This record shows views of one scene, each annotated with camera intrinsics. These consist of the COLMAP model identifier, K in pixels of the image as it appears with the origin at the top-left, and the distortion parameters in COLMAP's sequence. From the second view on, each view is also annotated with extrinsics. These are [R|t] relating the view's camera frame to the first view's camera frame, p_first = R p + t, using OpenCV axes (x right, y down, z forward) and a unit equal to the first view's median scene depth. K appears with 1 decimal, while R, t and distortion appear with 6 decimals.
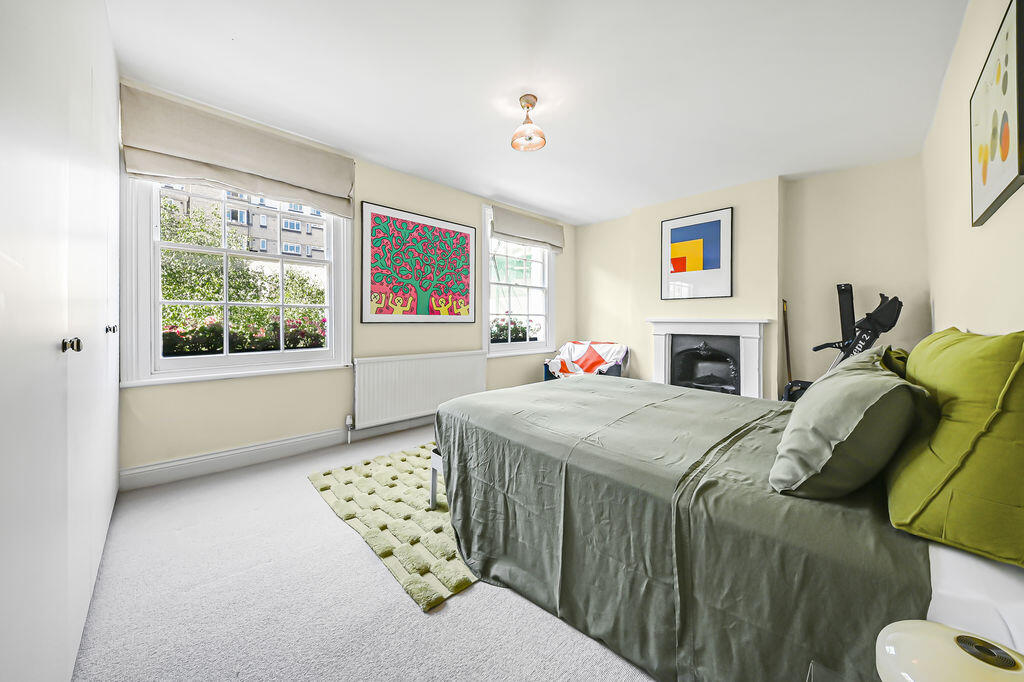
lens RADIAL K [[362.6, 0, 511.8], [0, 362.6, 319.3], [0, 0, 1]] dist [-0.000227, -0.000011]
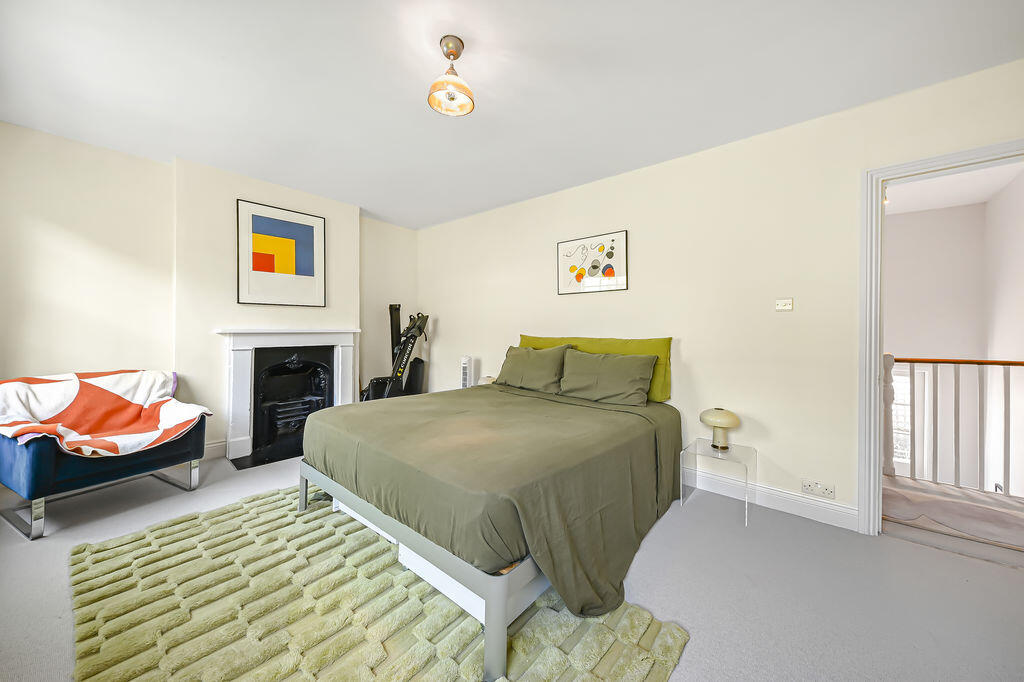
lens RADIAL K [[362.9, 0, 517.8], [0, 362.9, 331.5], [0, 0, 1]] dist [-0.000304, -0.000023]
pose [[-0.090245, -0.009408, 0.995875, -0.418446], [0.002495, 0.999950, 0.009672, -0.002458], [-0.995916, 0.003357, -0.090217, 0.525299]]
